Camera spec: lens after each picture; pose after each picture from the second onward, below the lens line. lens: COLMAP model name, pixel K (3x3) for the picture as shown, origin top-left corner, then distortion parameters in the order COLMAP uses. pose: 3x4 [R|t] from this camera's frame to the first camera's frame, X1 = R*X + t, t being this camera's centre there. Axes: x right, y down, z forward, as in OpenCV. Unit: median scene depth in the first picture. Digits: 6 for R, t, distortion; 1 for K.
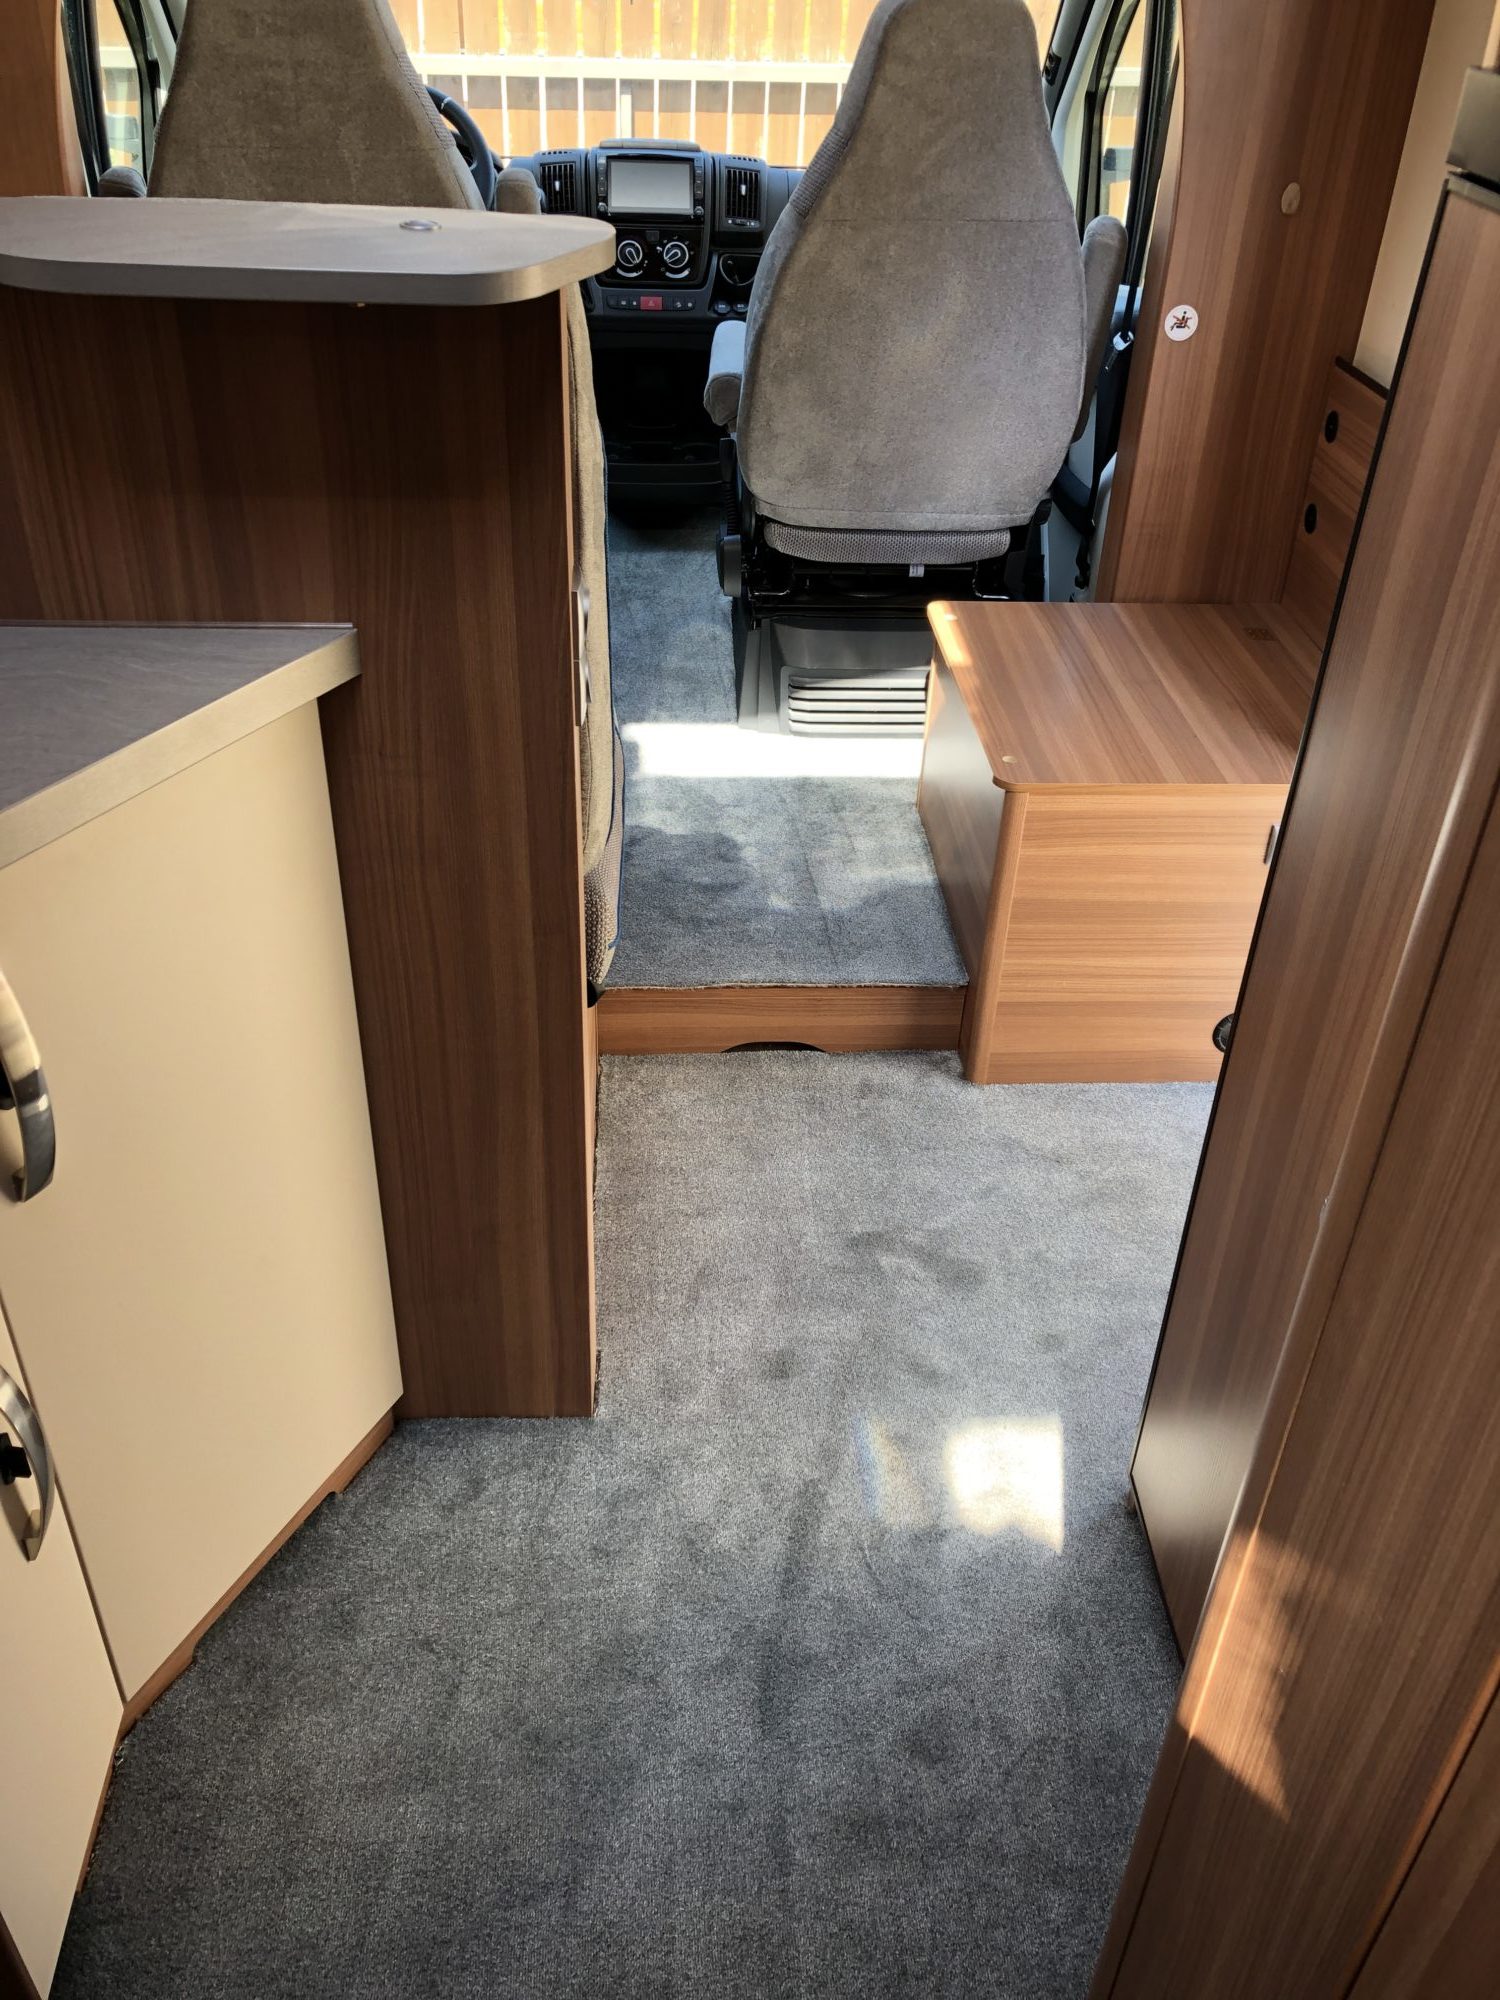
lens RADIAL K [[1629.8, 0, 742.9], [0, 1629.8, 1000.3], [0, 0, 1]] dist [0.035425, -0.027183]
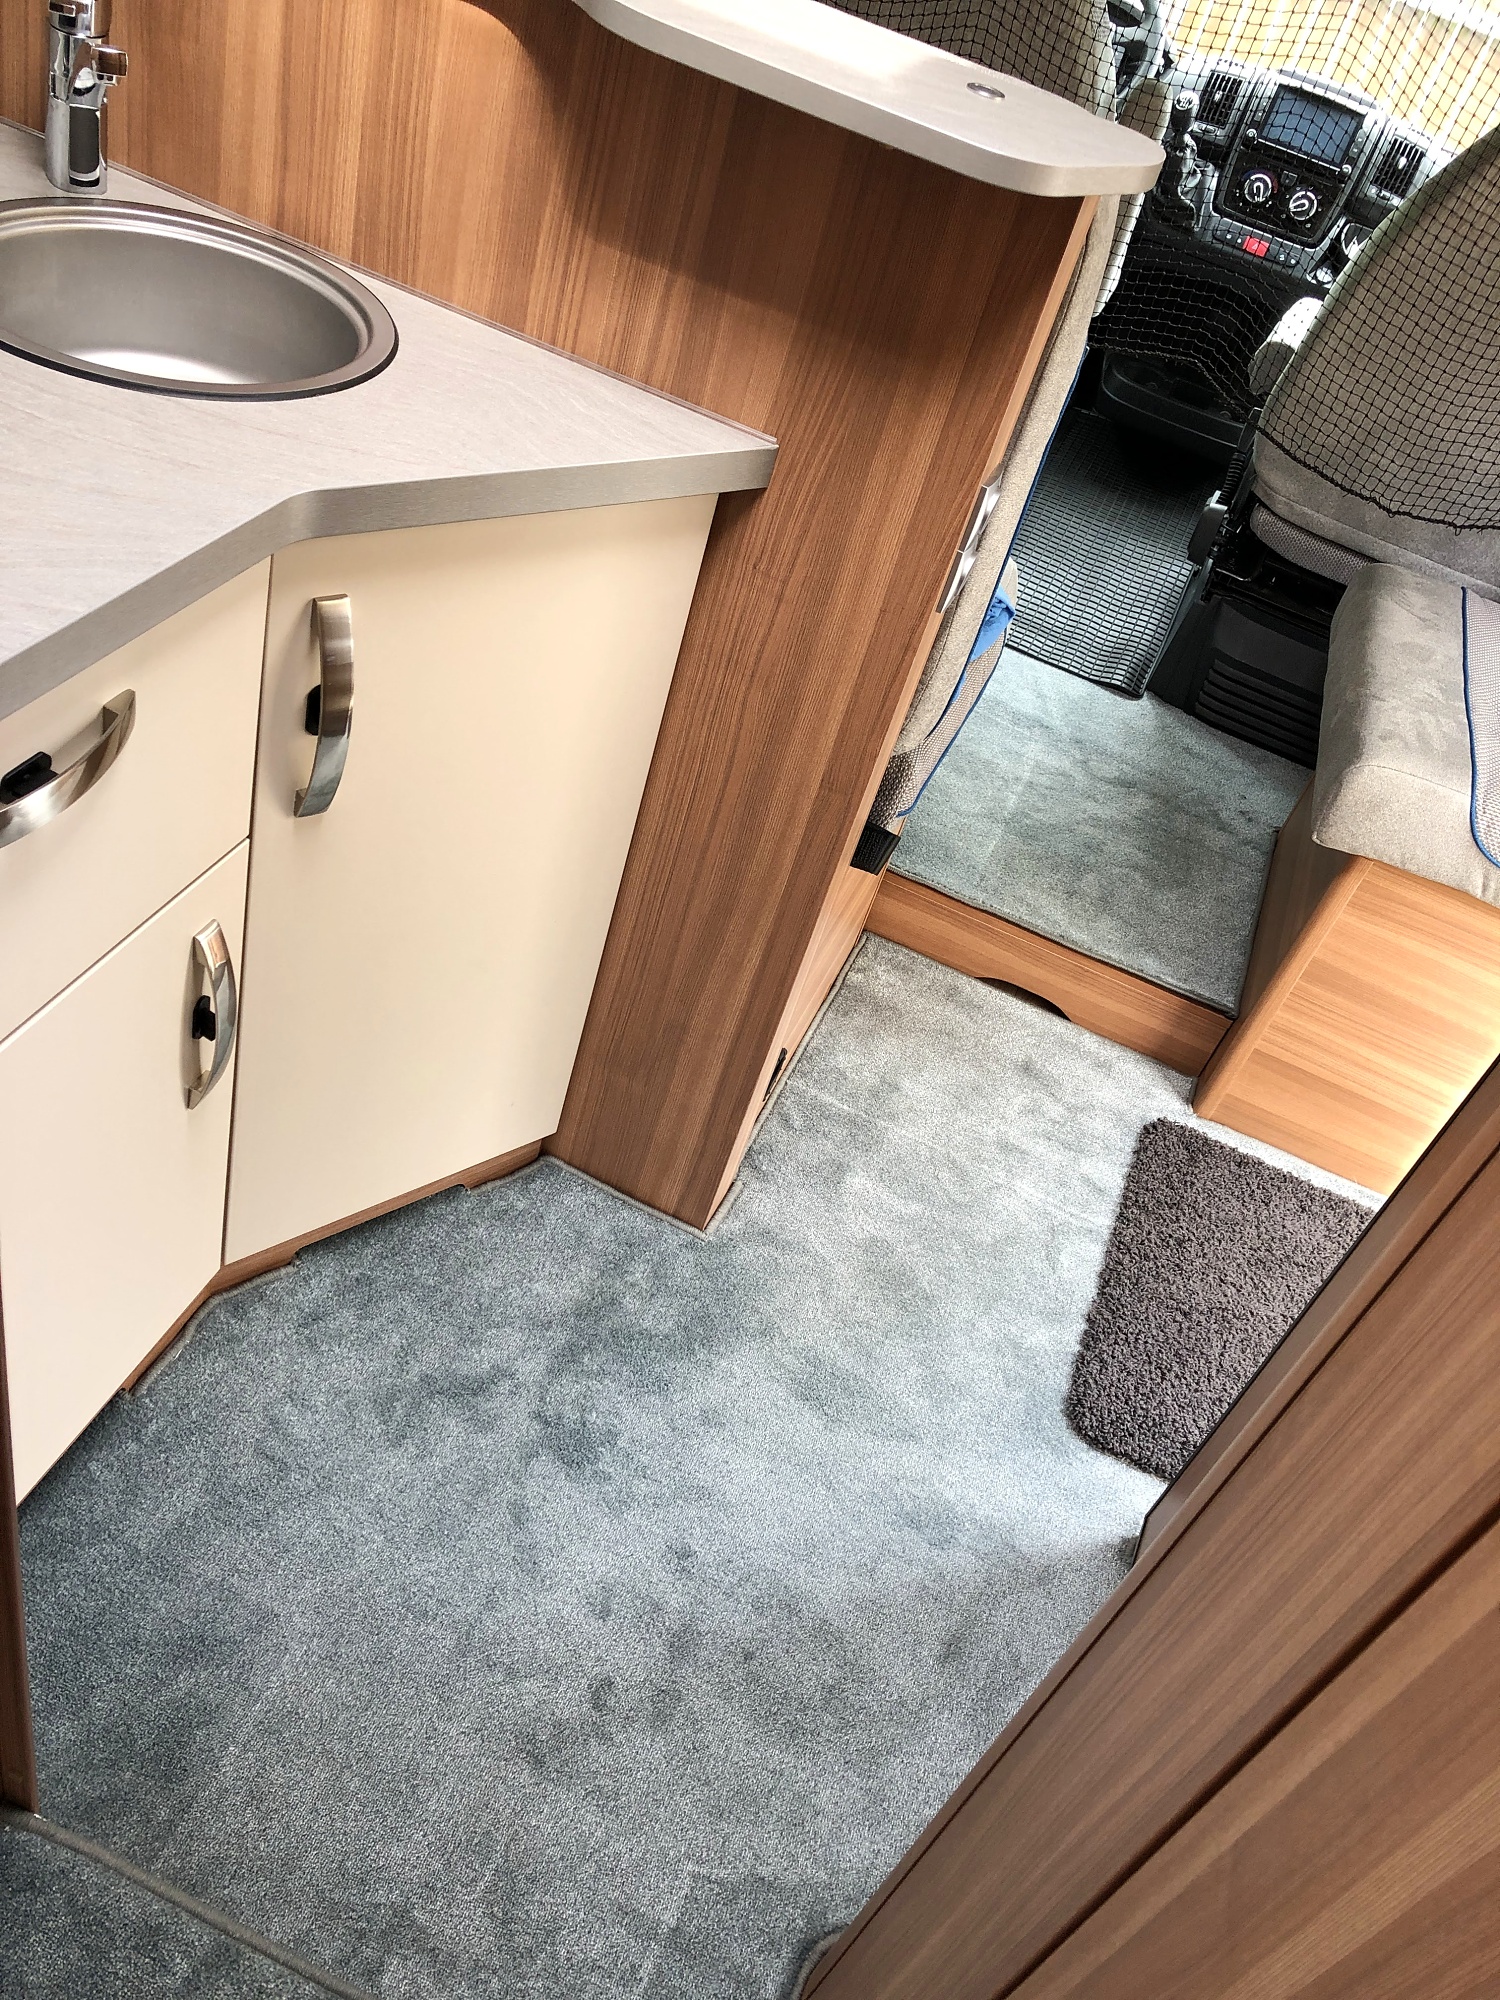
lens RADIAL K [[1629.8, 0, 750.7], [0, 1629.8, 1003.9], [0, 0, 1]] dist [0.035425, -0.027183]
pose [[0.890546, 0.419590, -0.175706, 0.048131], [-0.406678, 0.907429, 0.105758, -0.003703], [0.203816, -0.022726, 0.978745, -0.021193]]
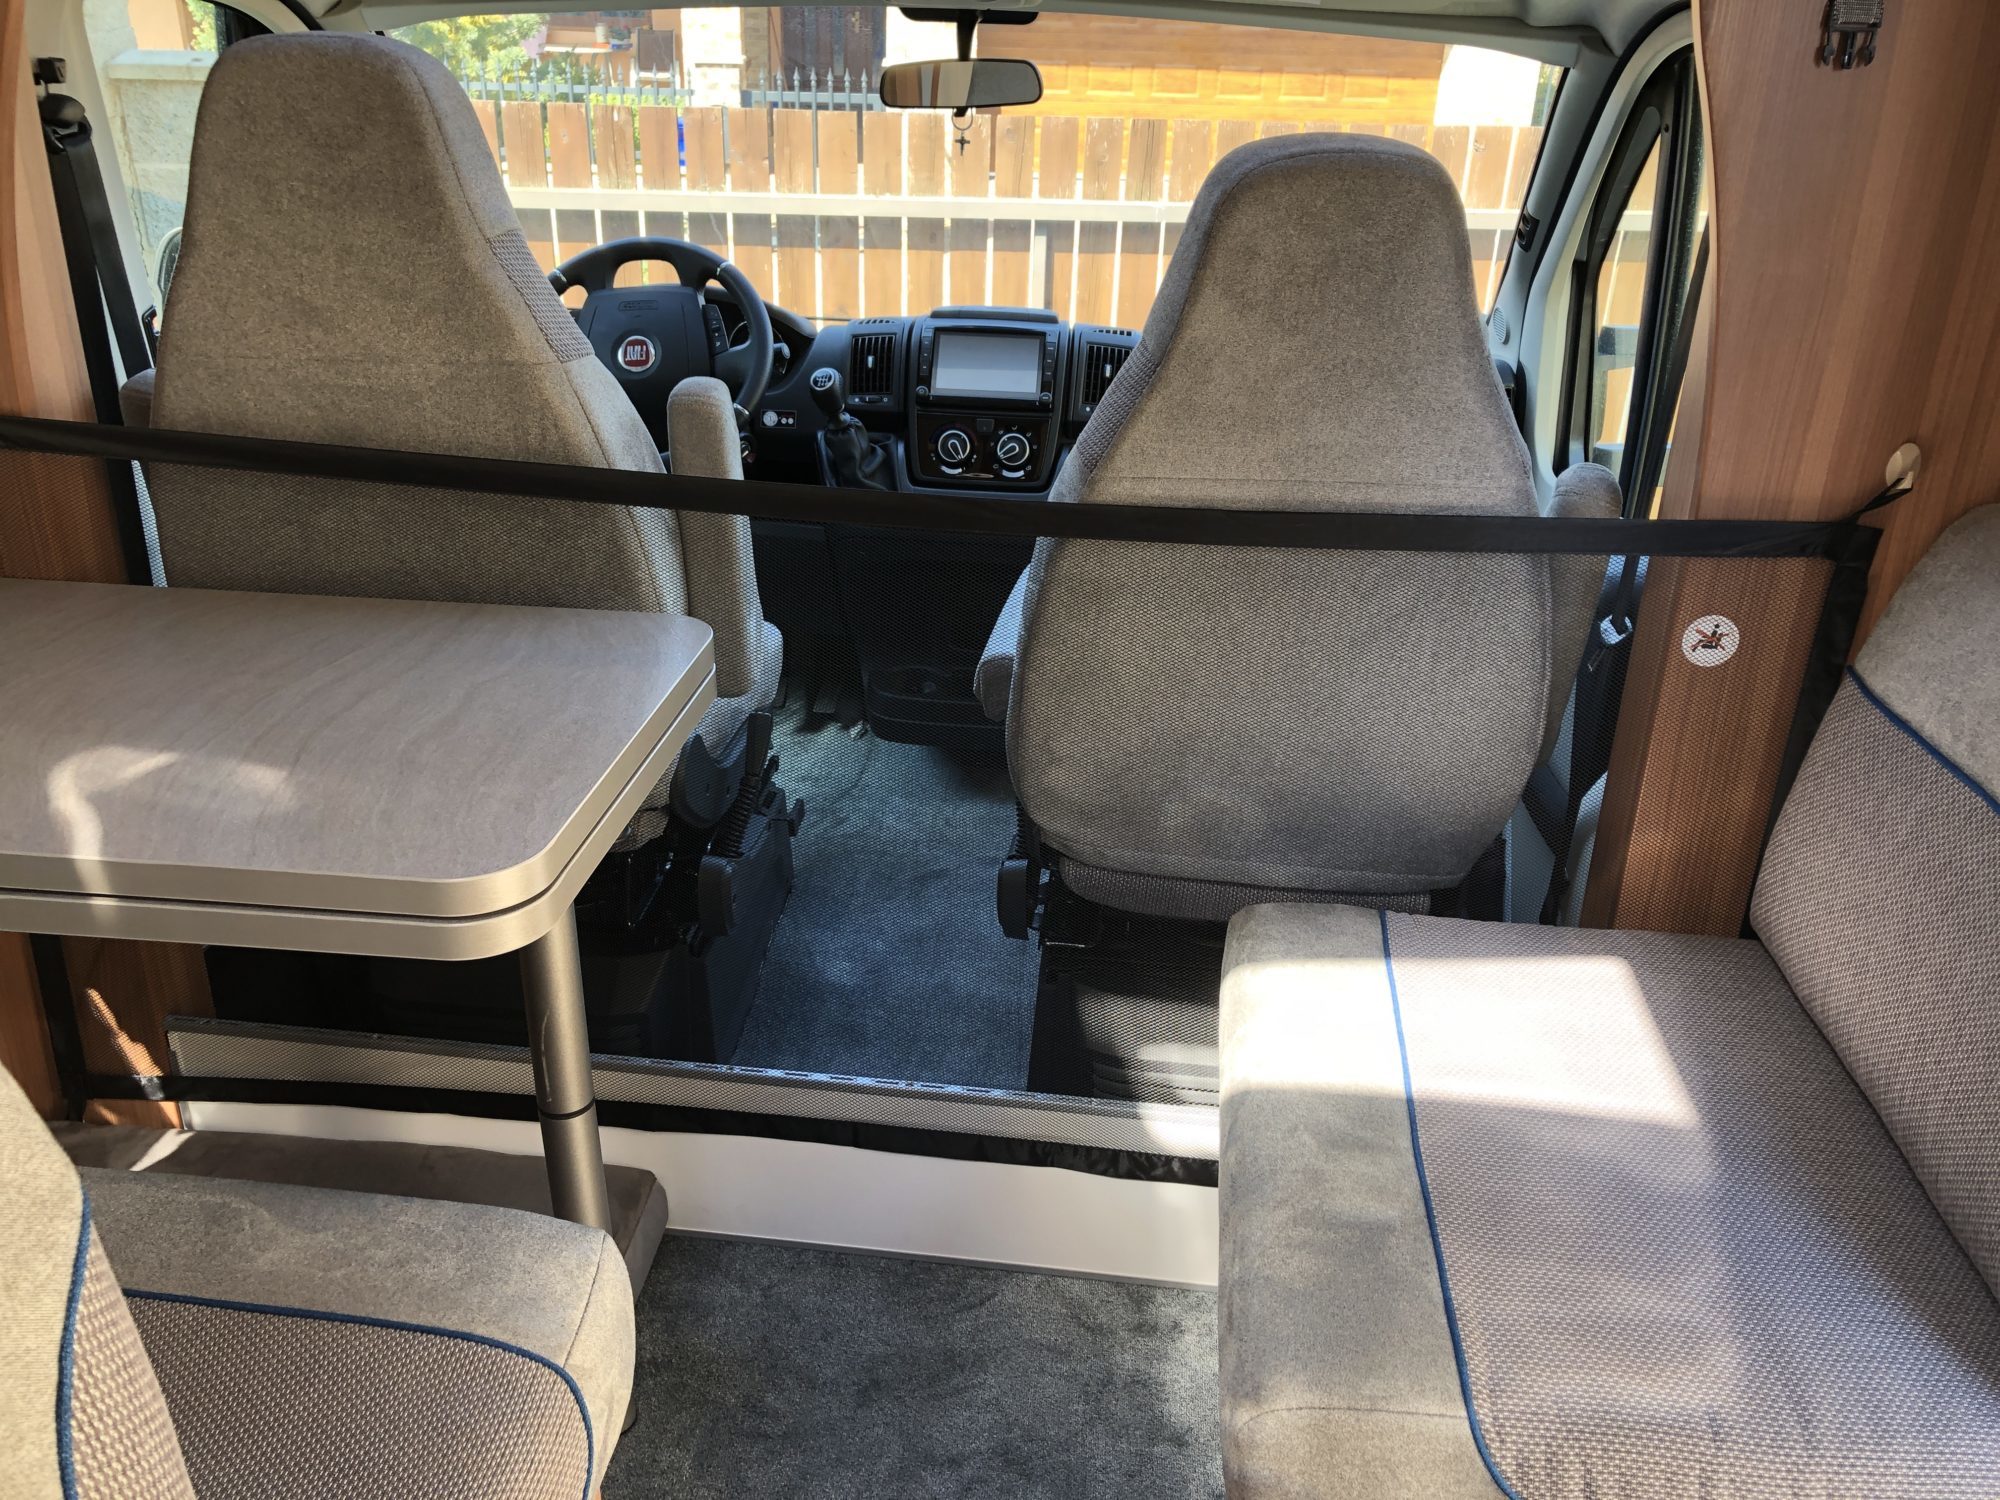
lens RADIAL K [[1629.8, 0, 998.2], [0, 1629.8, 741.9], [0, 0, 1]] dist [0.035425, -0.027183]
pose [[0.987311, 0.055490, -0.148790, 0.102551], [-0.081894, 0.980675, -0.177682, -0.256694], [0.136055, 0.187612, 0.972775, 0.393360]]
